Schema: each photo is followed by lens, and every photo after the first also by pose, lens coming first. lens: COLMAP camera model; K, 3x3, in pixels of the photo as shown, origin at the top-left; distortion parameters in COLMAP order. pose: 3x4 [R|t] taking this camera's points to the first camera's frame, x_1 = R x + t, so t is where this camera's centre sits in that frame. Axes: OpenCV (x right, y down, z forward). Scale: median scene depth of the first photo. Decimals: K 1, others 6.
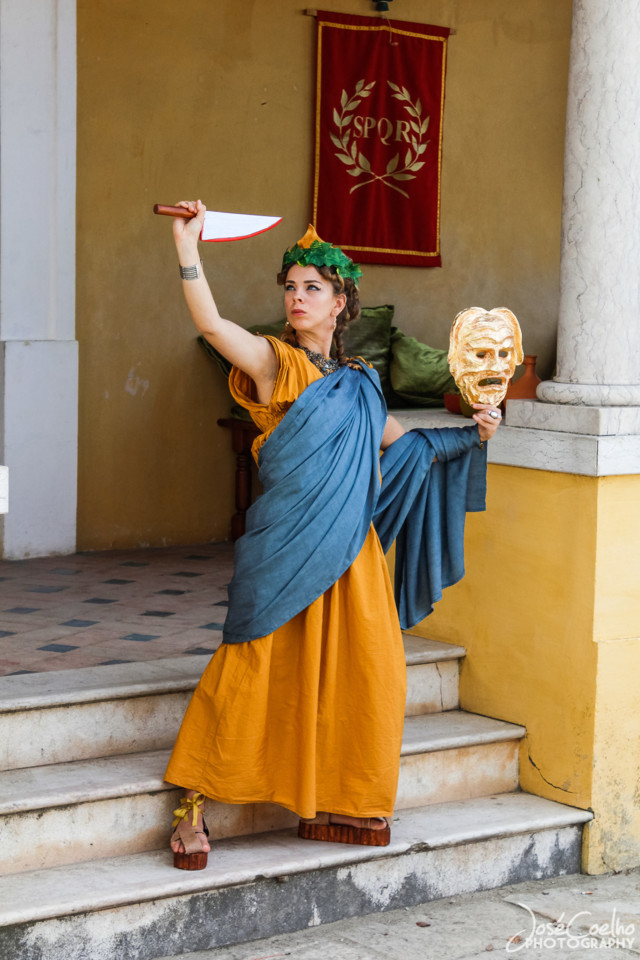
lens RADIAL K [[2444.8, 0, 317.2], [0, 2444.8, 508.3], [0, 0, 1]] dist [0.258190, 0.000000]
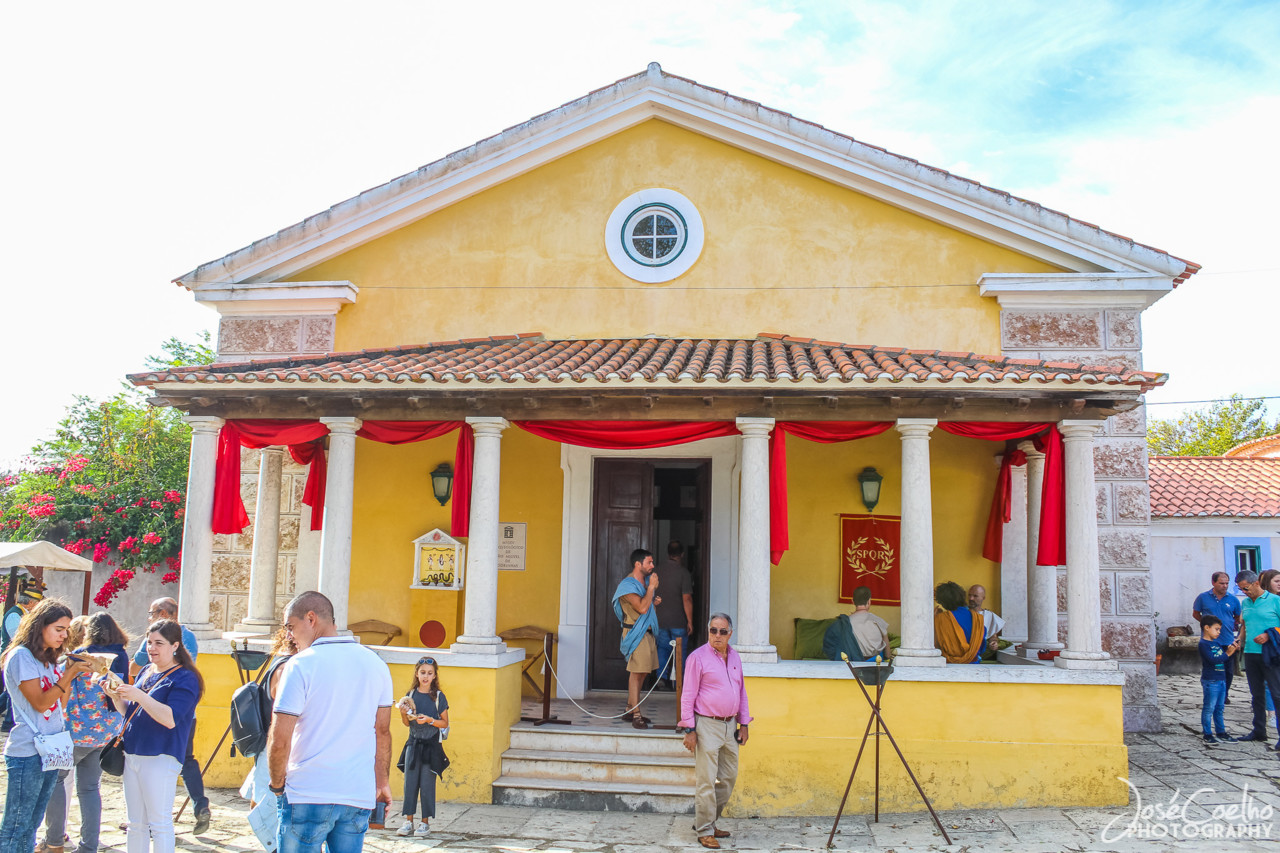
lens RADIAL K [[1102.0, 0, 638.5], [0, 1102.0, 427.5], [0, 0, 1]] dist [-0.079174, -0.004415]
pose [[0.699474, -0.101577, -0.707402, 0.727552], [-0.084648, 0.971104, -0.223142, -0.000038], [0.709627, 0.215962, 0.670664, -0.013751]]
